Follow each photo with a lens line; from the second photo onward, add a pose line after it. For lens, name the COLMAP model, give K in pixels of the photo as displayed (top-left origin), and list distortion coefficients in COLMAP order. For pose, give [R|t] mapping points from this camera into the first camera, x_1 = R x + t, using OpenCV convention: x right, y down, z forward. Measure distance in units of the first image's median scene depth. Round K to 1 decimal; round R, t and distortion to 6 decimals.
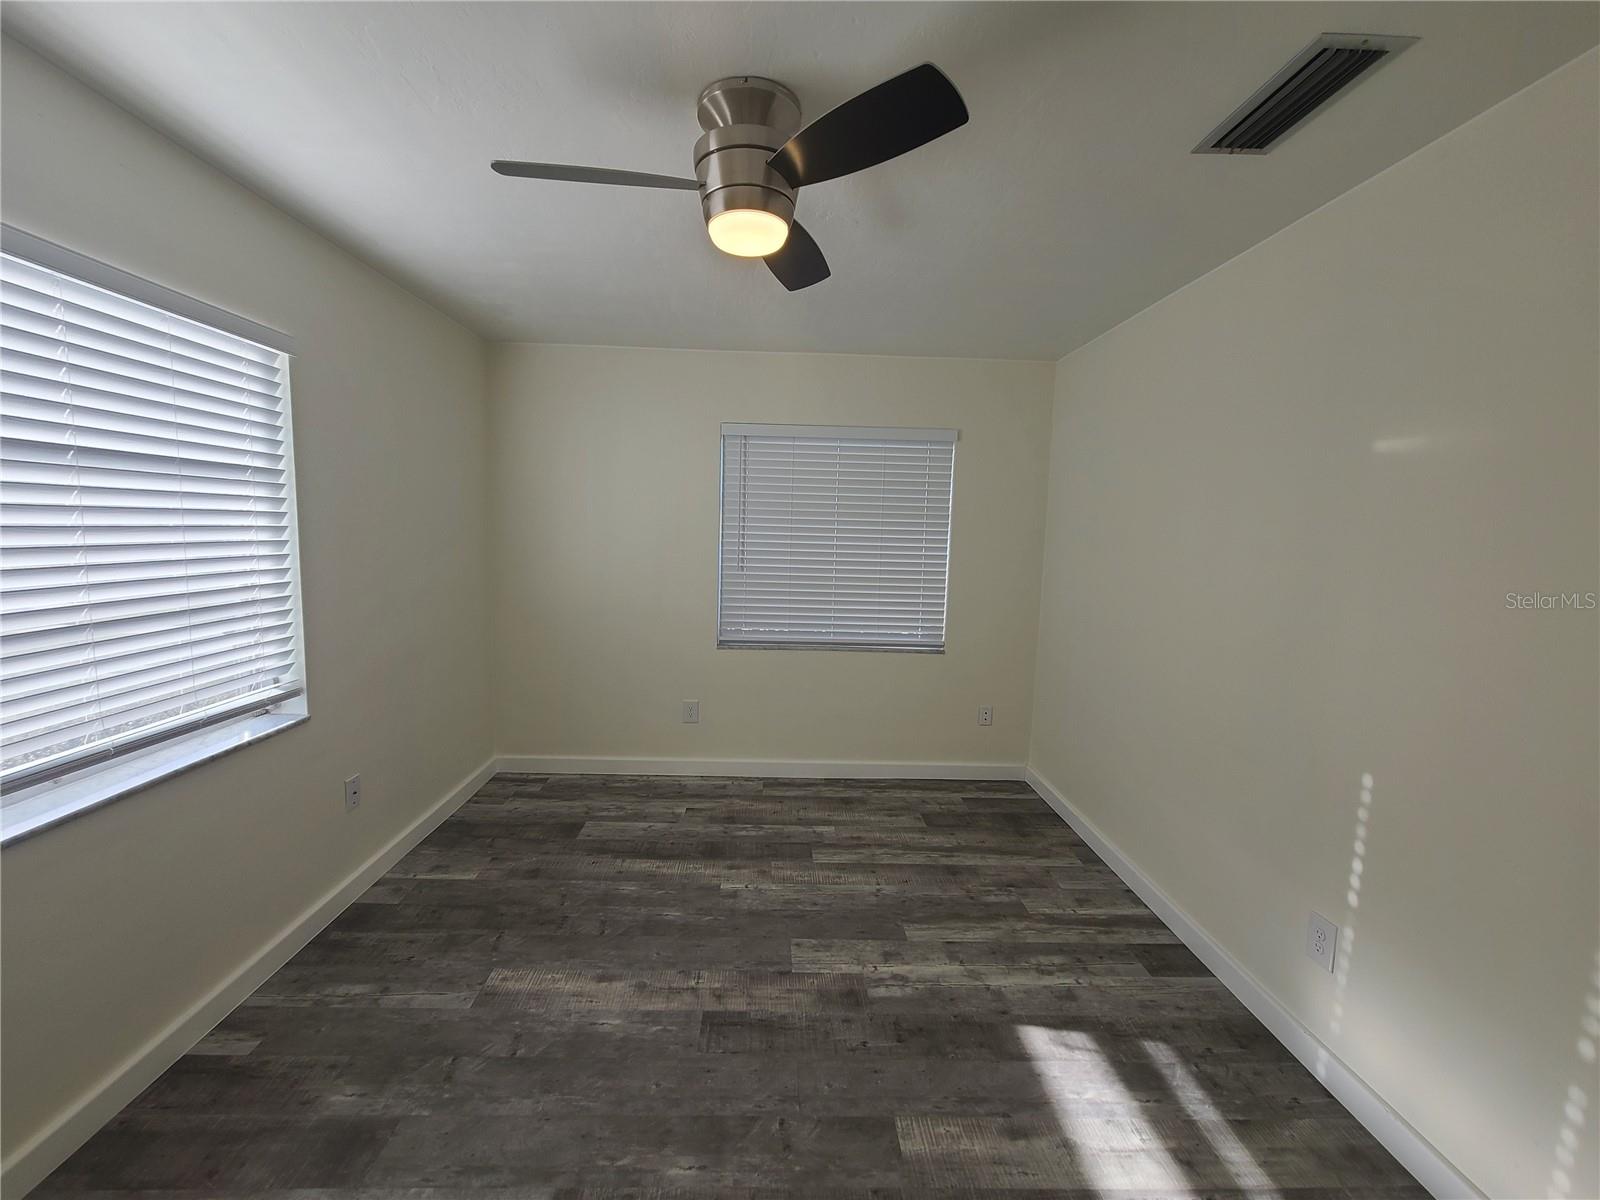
lens RADIAL K [[657.4, 0, 787.5], [0, 657.4, 594.3], [0, 0, 1]] dist [-0.001144, -0.000203]
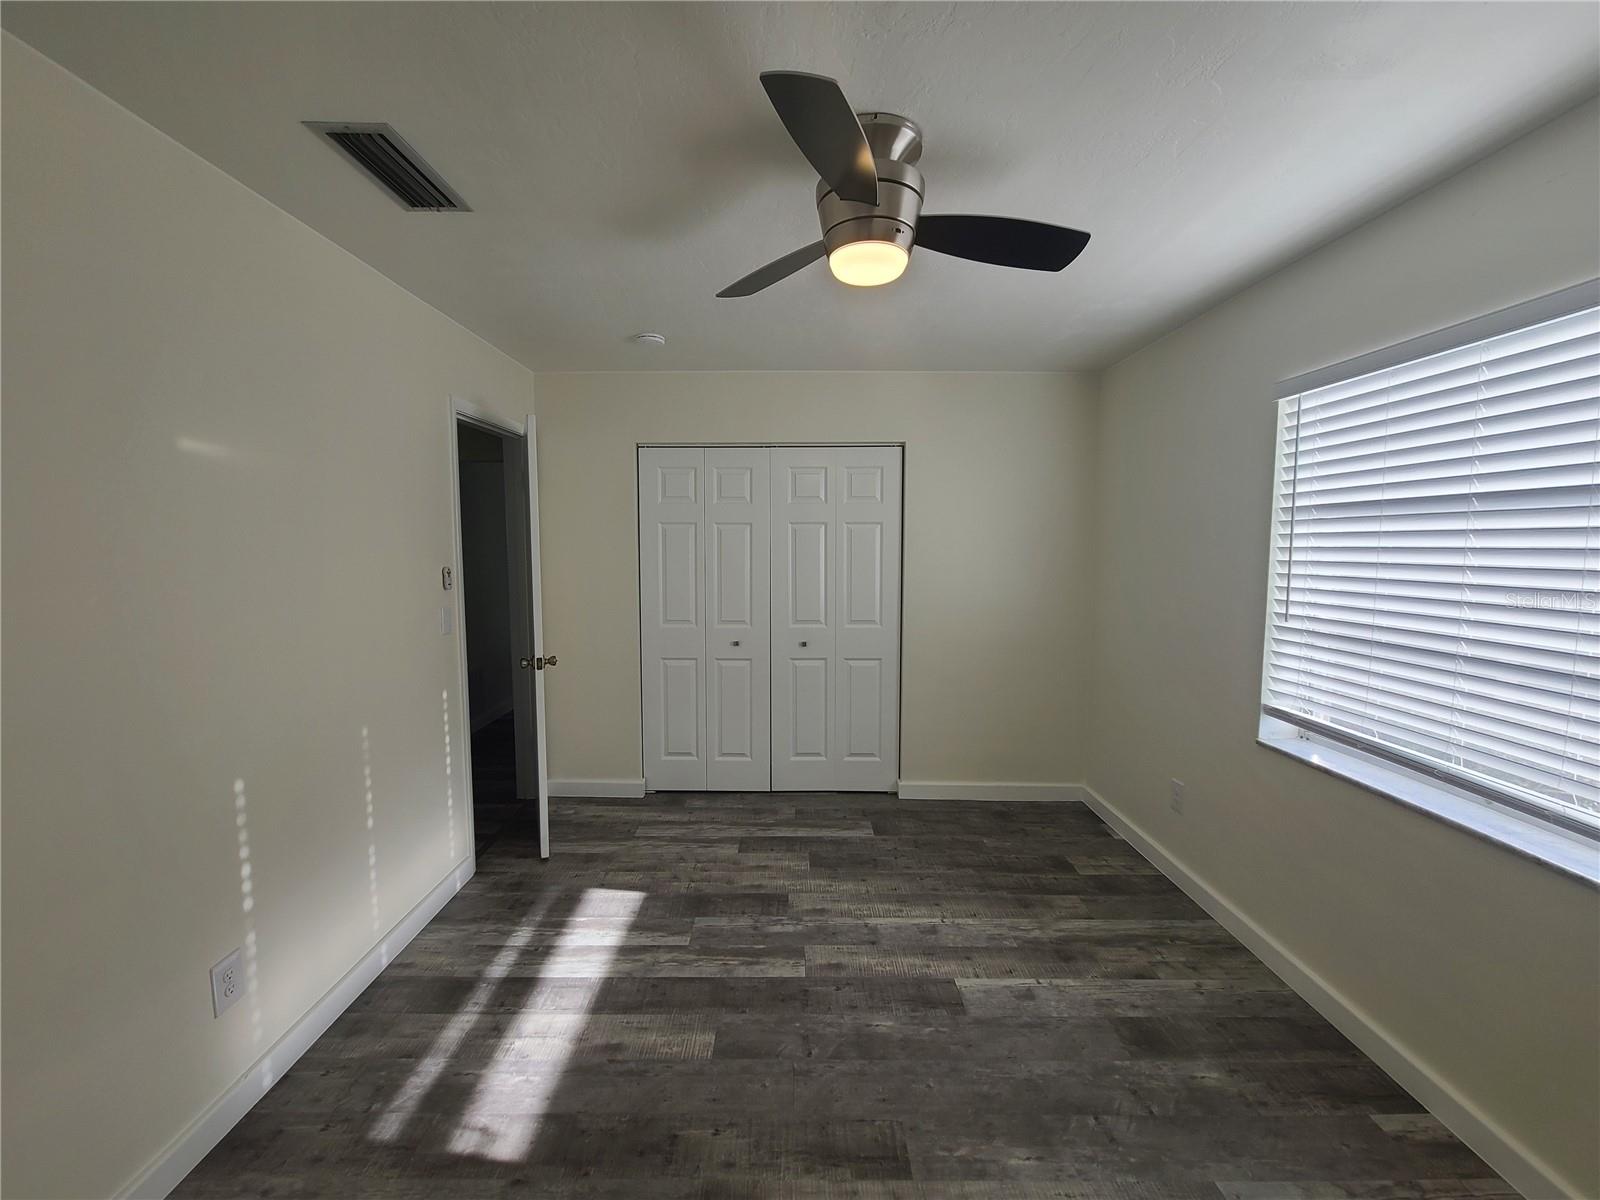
lens RADIAL K [[657.4, 0, 787.5], [0, 657.4, 592.7], [0, 0, 1]] dist [-0.001144, -0.000203]
pose [[-0.999072, -0.028309, 0.032466, 0.013264], [-0.021909, 0.982896, 0.182856, -0.184090], [-0.037087, 0.181975, -0.982604, 1.661168]]
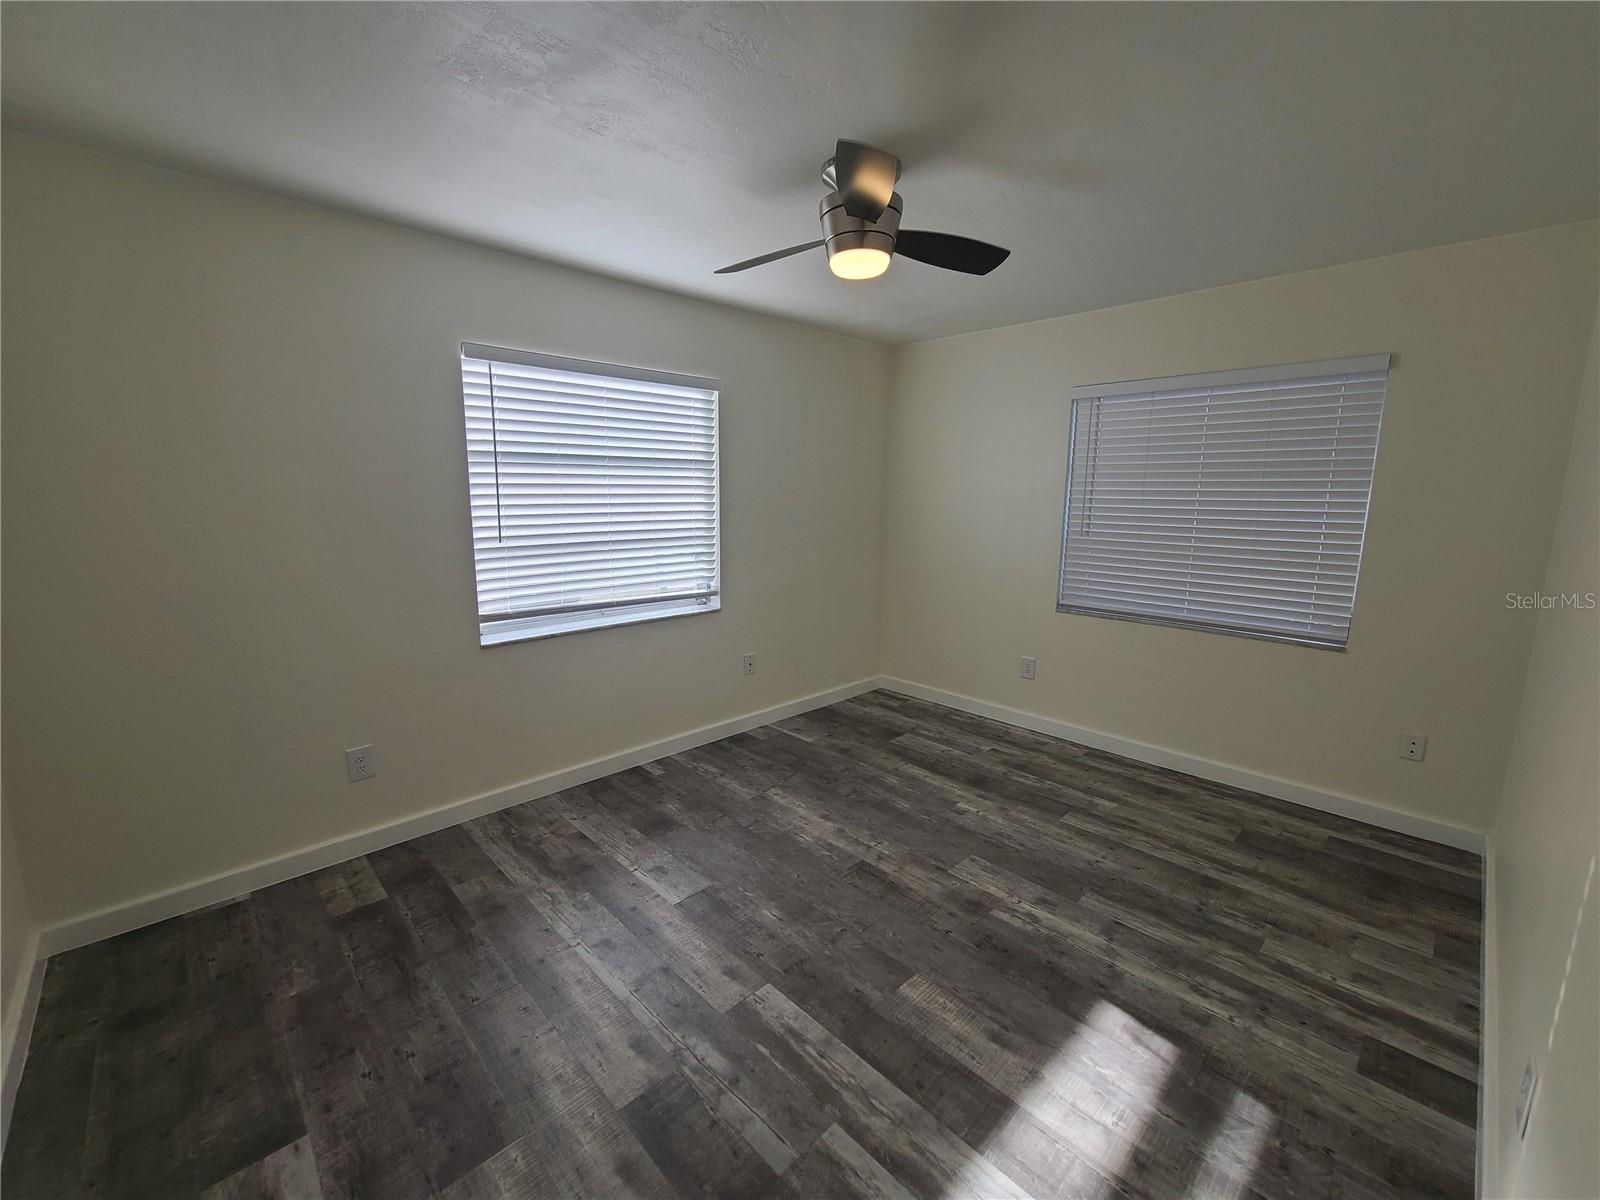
lens RADIAL K [[657.4, 0, 787.4], [0, 657.4, 593.7], [0, 0, 1]] dist [-0.001144, -0.000203]
pose [[0.671243, 0.094973, -0.735128, 0.696316], [-0.066554, 0.995474, 0.067838, 0.026533], [0.738243, 0.003390, 0.674526, 0.001898]]
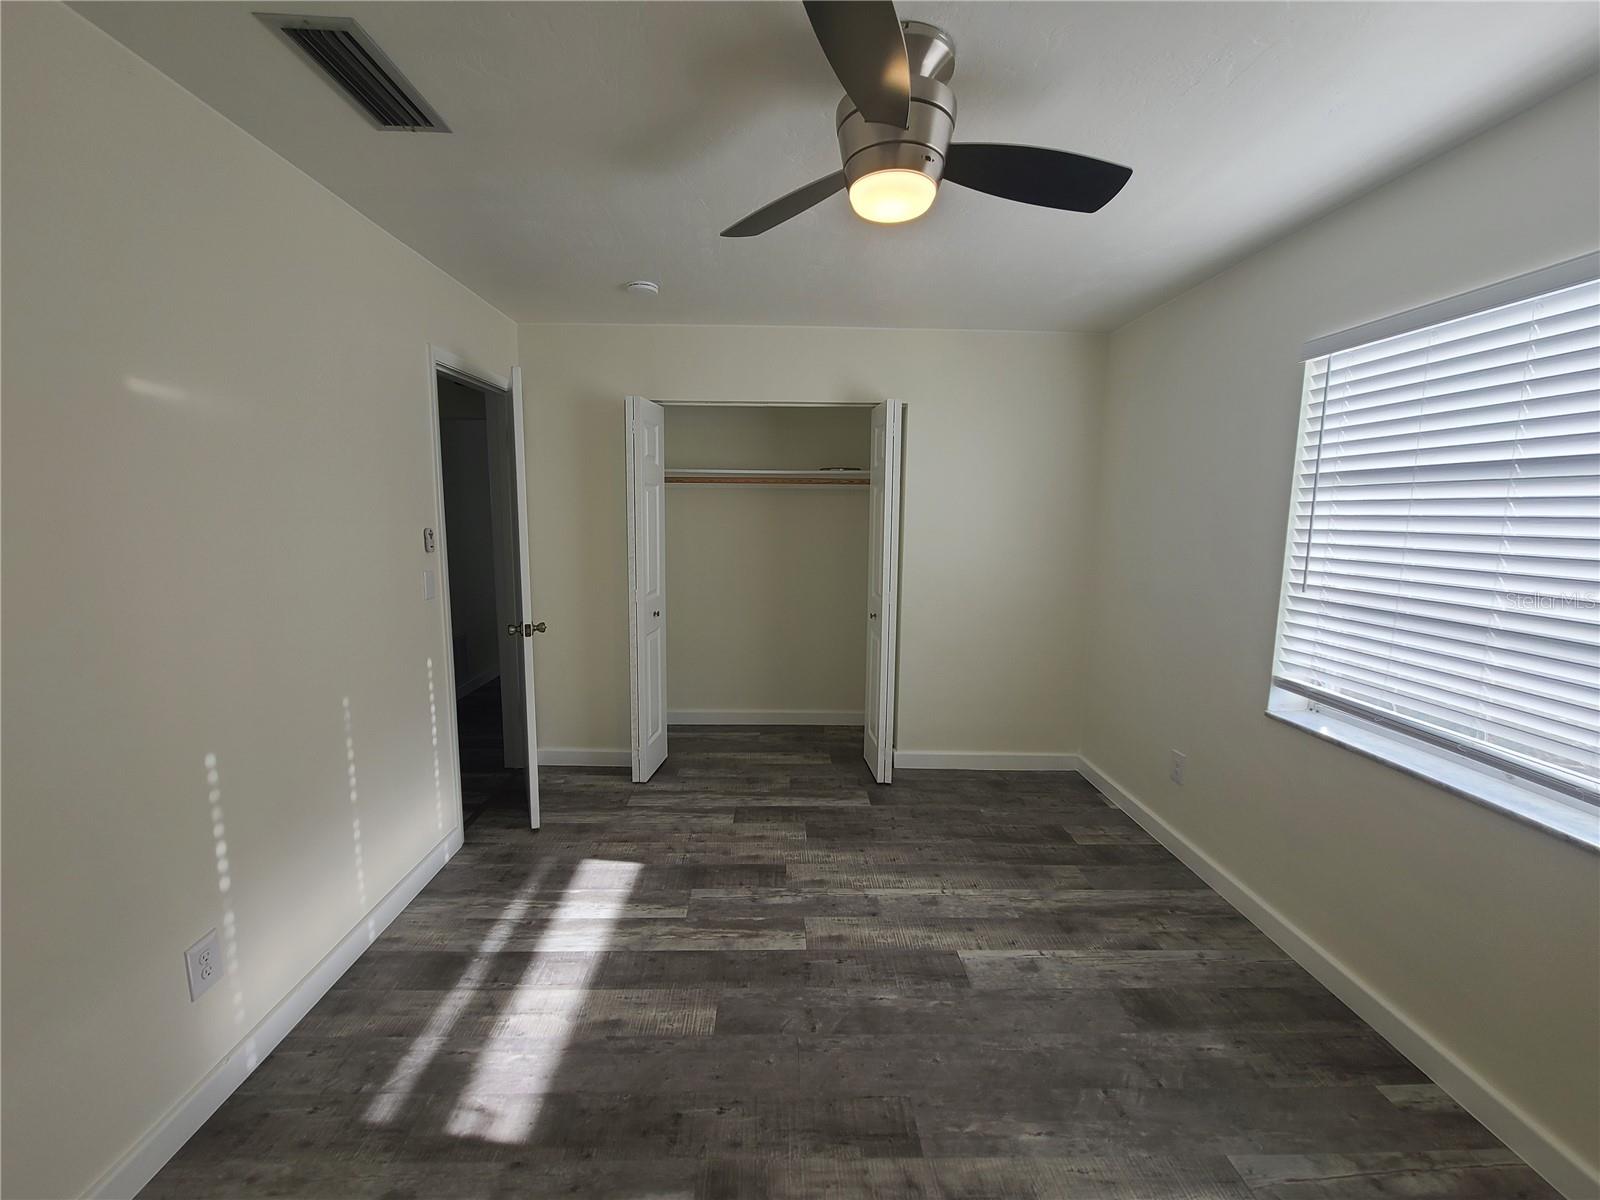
lens RADIAL K [[657.4, 0, 787.1], [0, 657.4, 593.0], [0, 0, 1]] dist [-0.001144, -0.000203]
pose [[-0.999304, -0.036505, 0.007738, 0.047053], [-0.033728, 0.972312, 0.231241, -0.170981], [-0.015965, 0.230819, -0.972866, 1.611841]]
